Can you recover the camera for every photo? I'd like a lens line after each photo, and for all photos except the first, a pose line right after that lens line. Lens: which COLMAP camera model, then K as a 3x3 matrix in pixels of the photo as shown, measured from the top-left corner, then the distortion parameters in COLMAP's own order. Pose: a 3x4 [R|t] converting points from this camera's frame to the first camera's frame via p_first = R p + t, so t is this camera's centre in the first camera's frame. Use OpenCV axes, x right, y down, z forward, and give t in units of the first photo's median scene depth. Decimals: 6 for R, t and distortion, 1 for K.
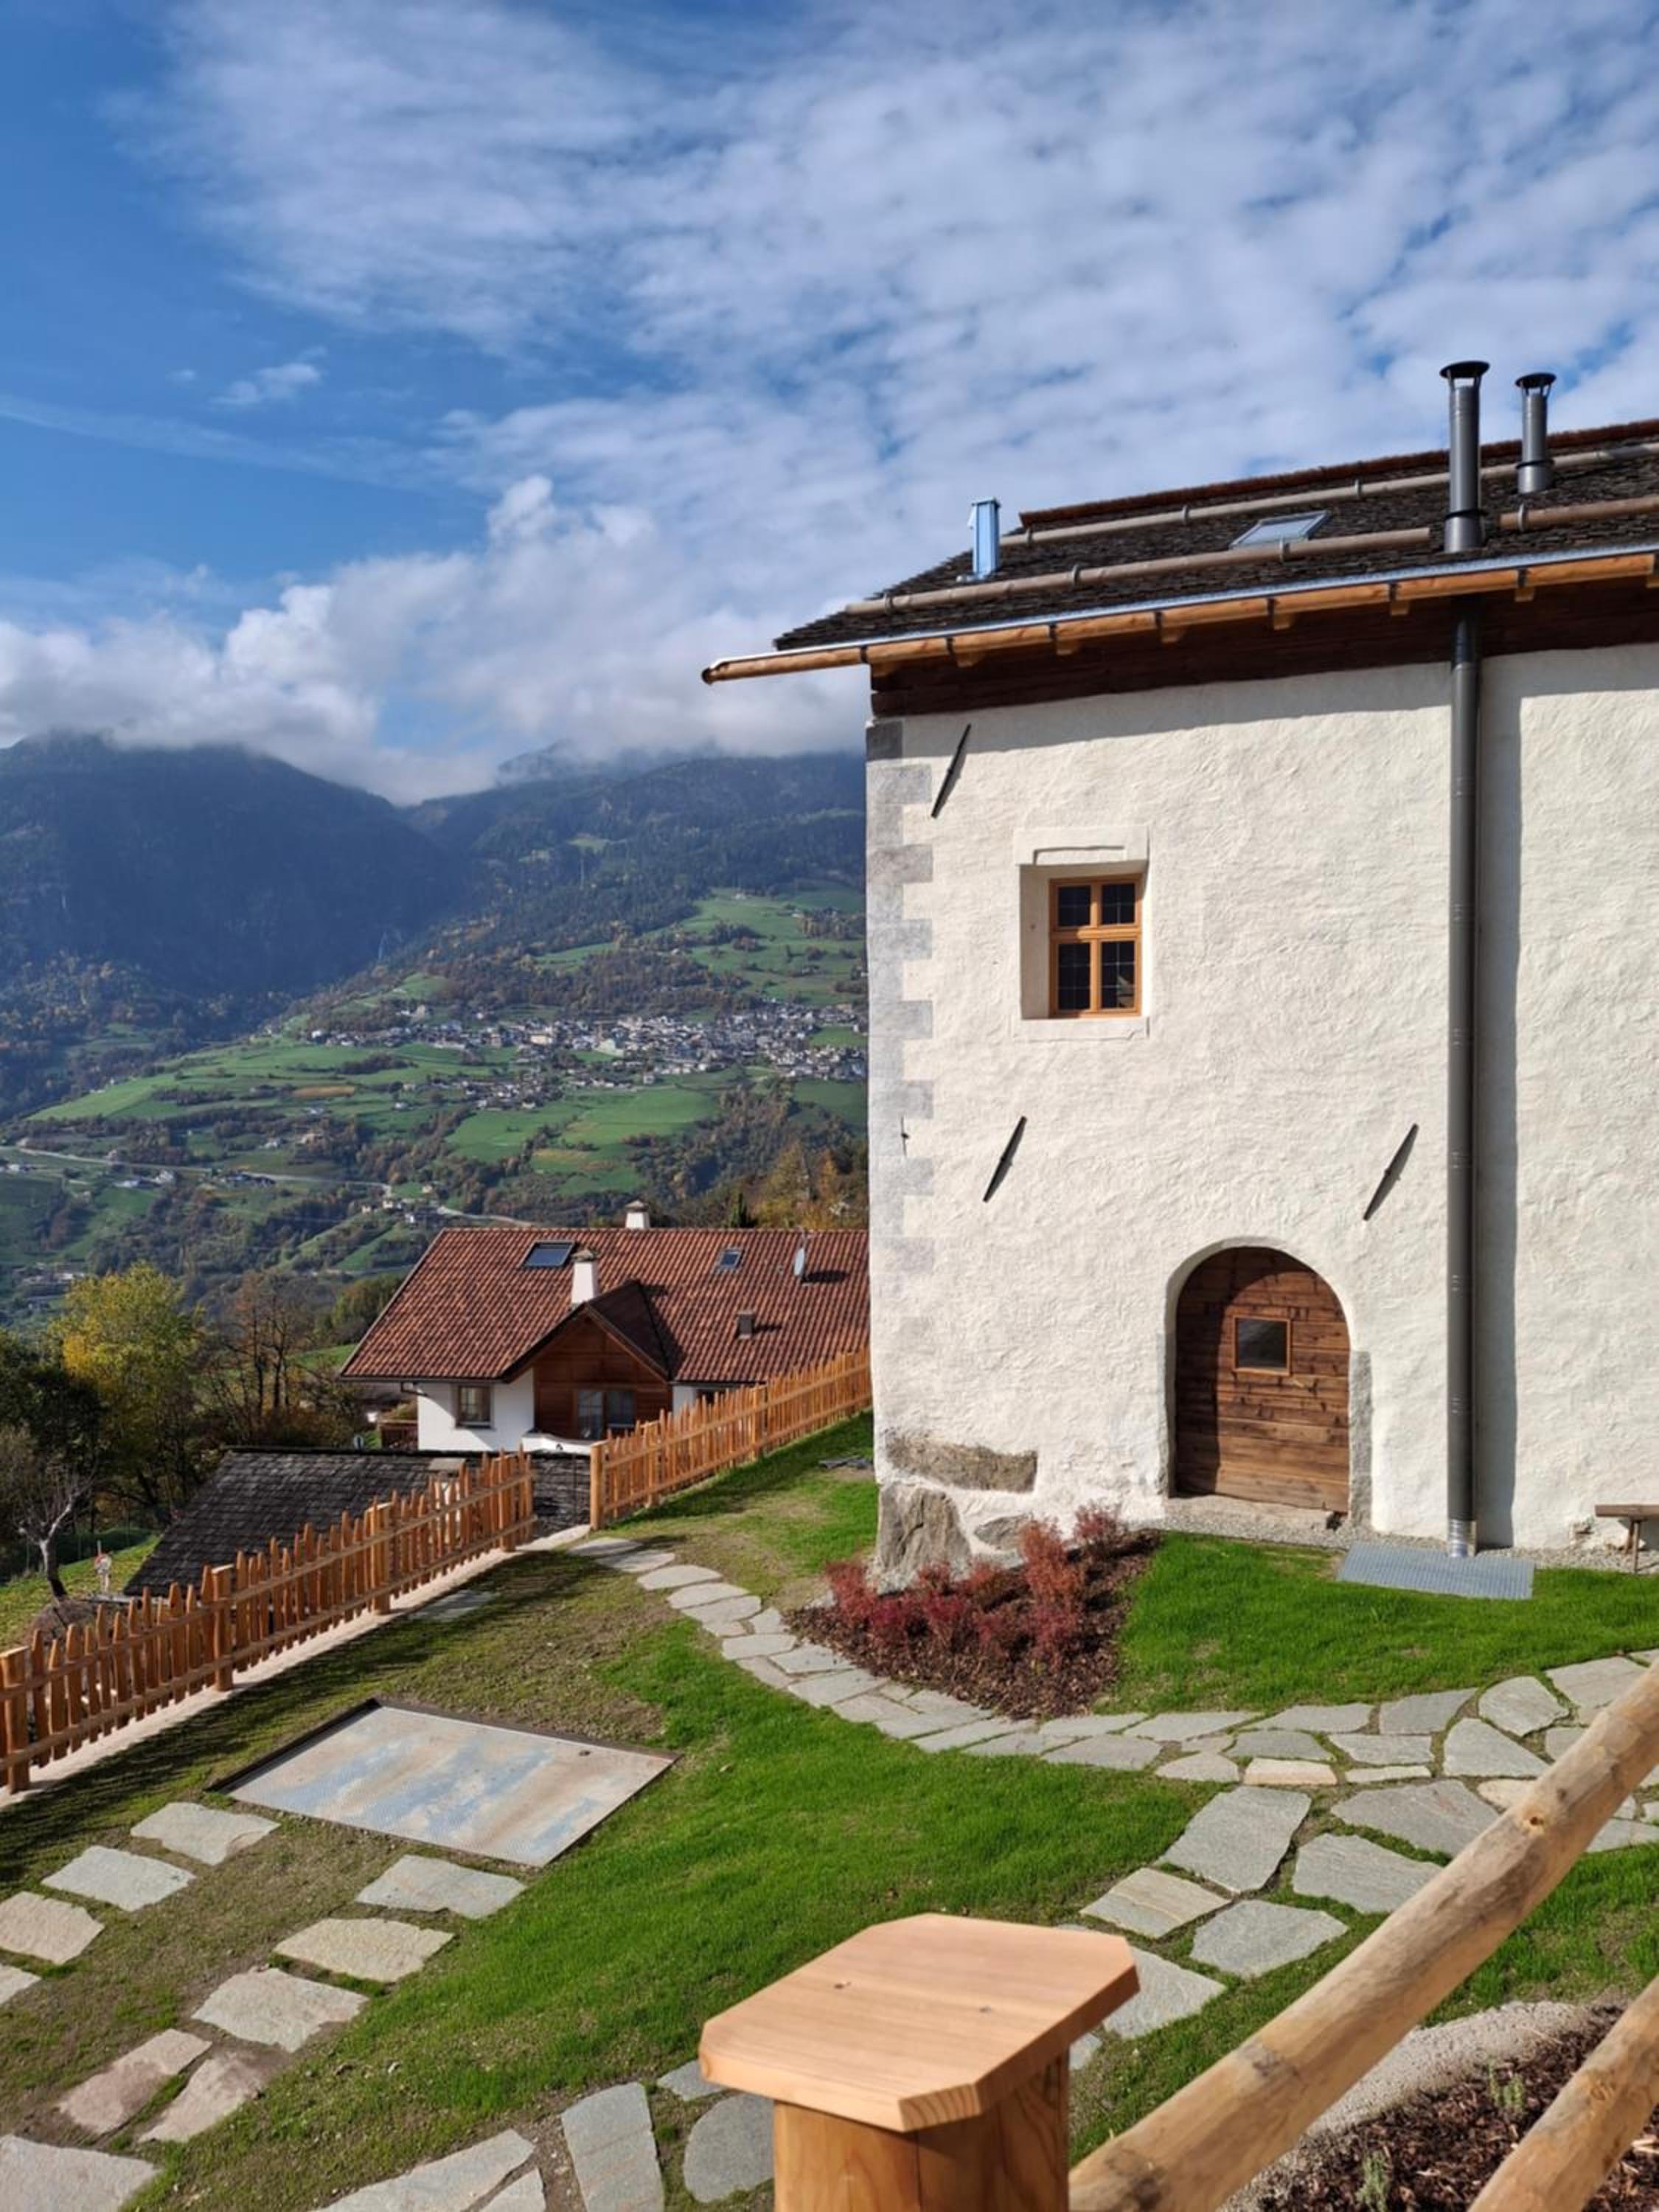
lens RADIAL K [[1623.0, 0, 829.5], [0, 1623.0, 1106.0], [0, 0, 1]] dist [0.121668, -0.287197]
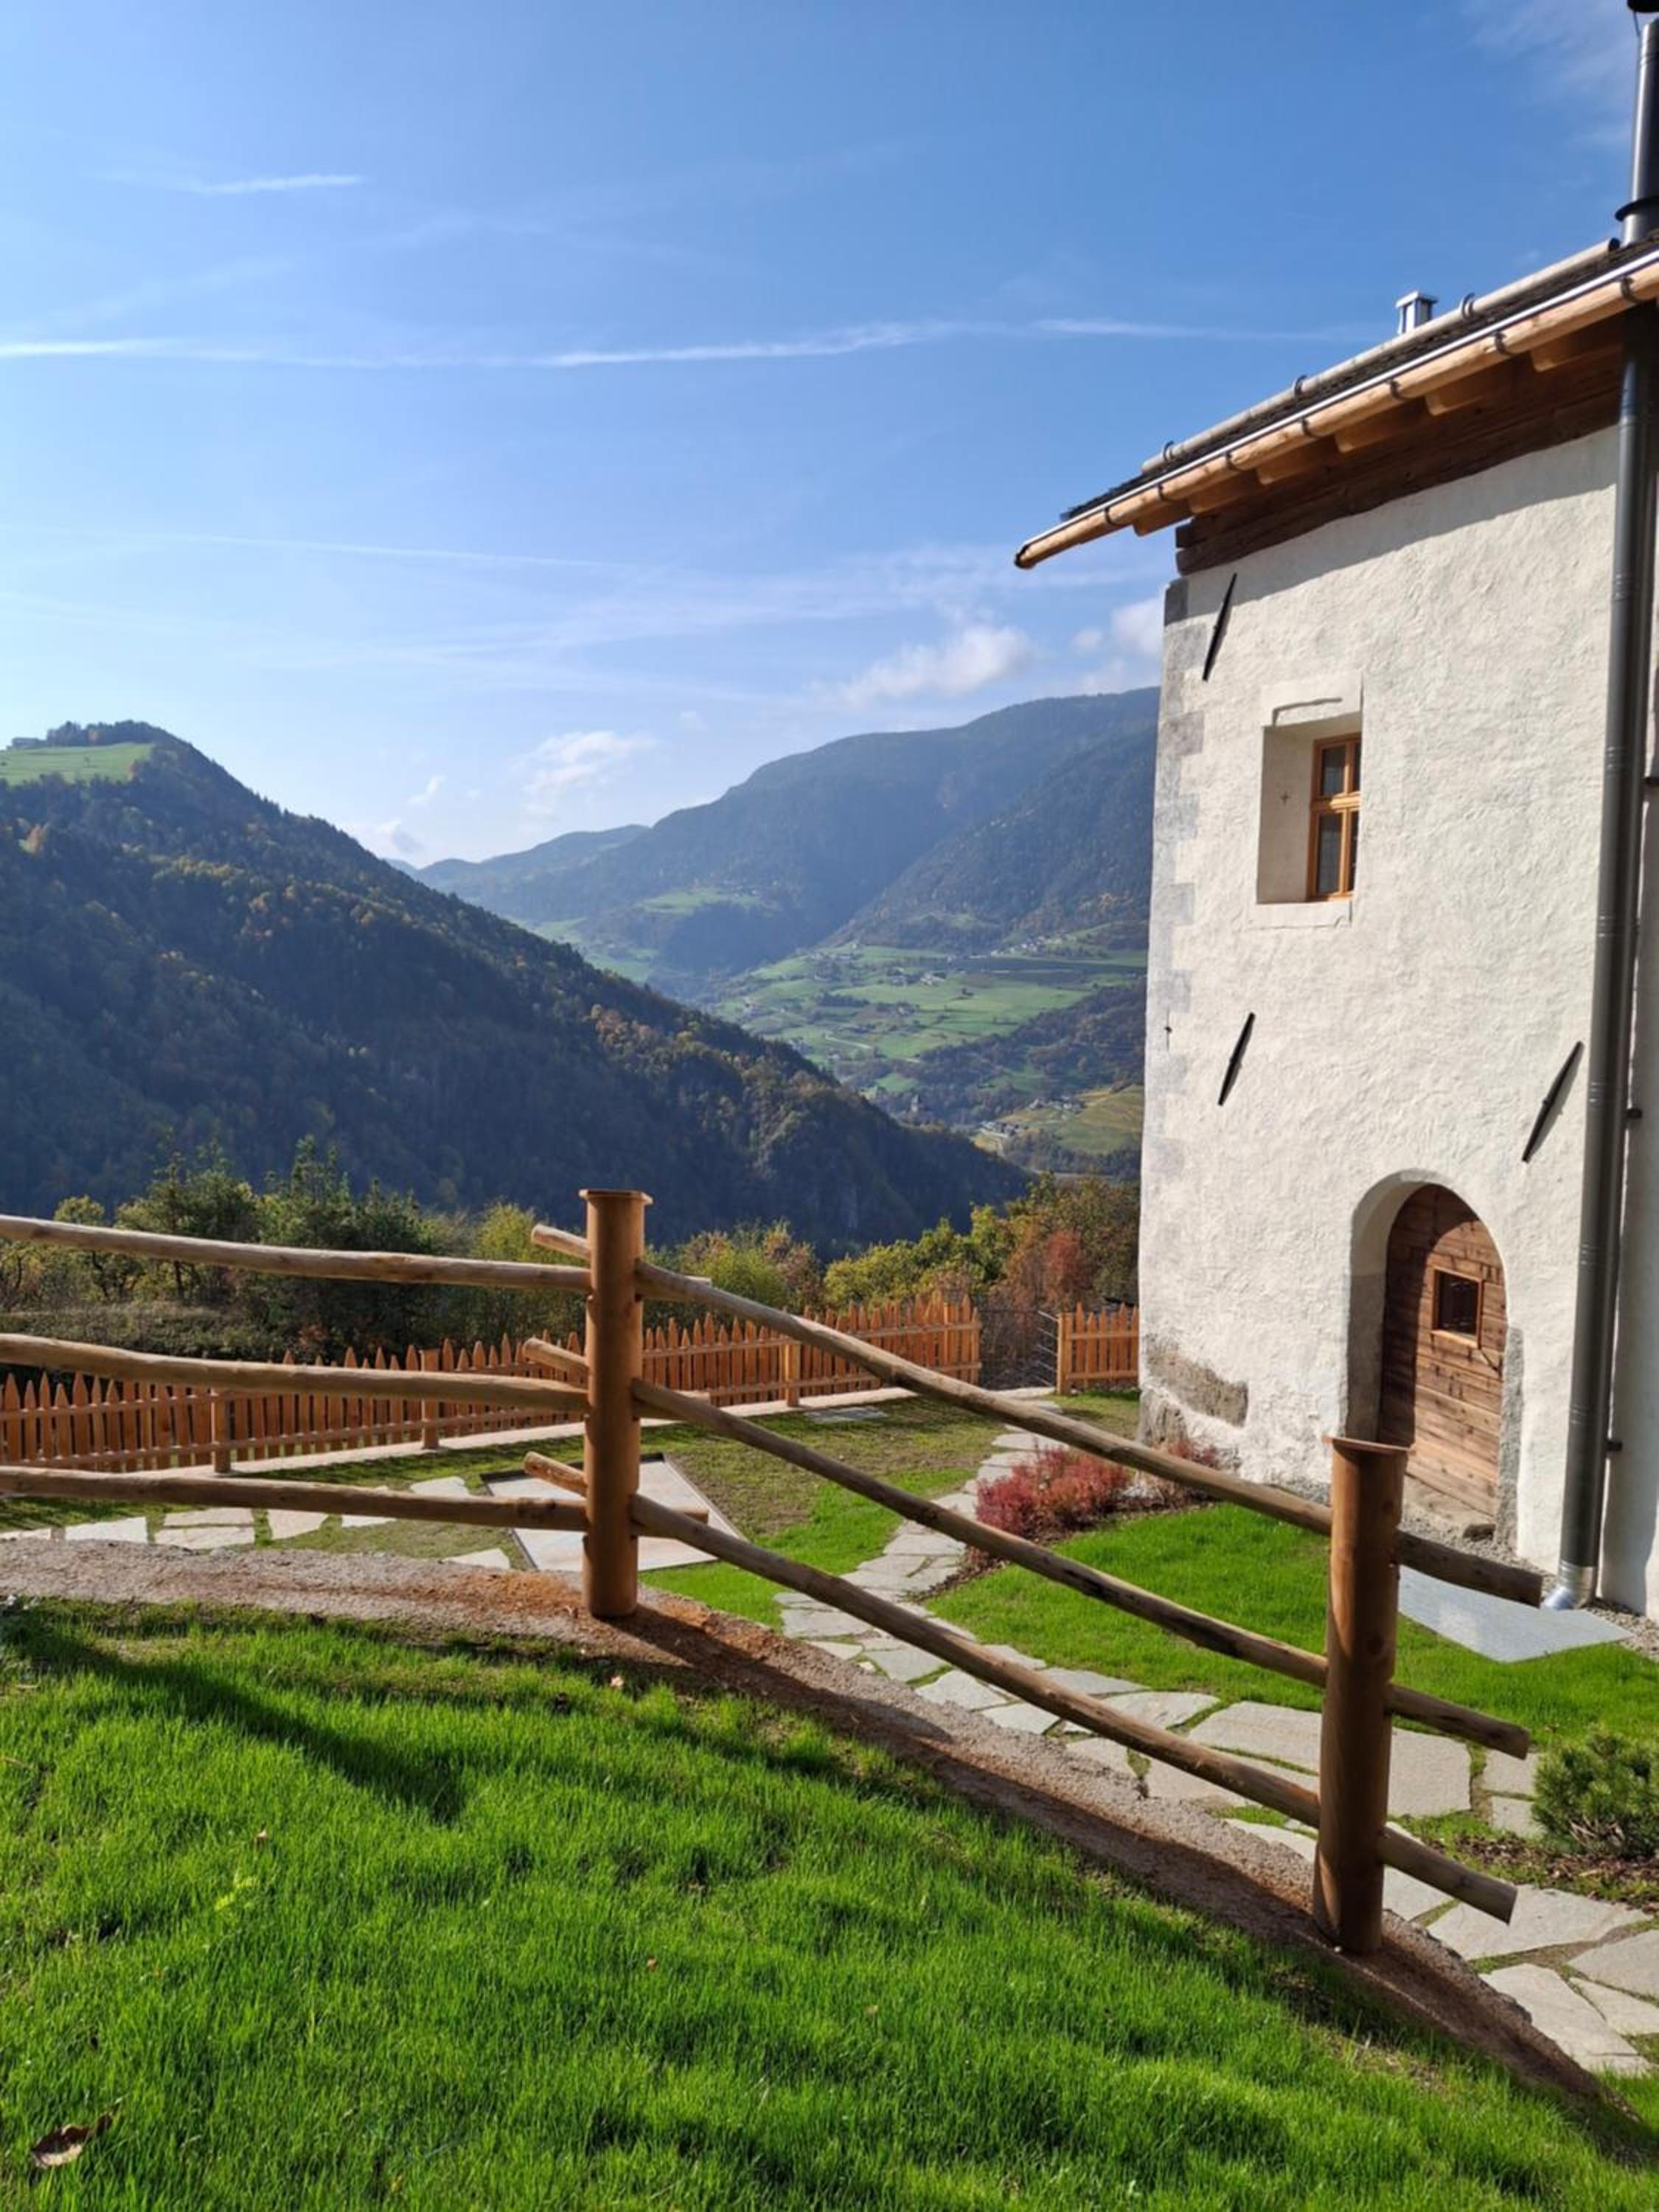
lens RADIAL K [[1623.0, 0, 829.5], [0, 1623.0, 1106.0], [0, 0, 1]] dist [0.121668, -0.287197]
pose [[0.717375, 0.088515, -0.691041, 0.585039], [-0.045694, 0.995738, 0.080108, -0.004359], [0.695187, -0.025891, 0.718363, 0.194292]]
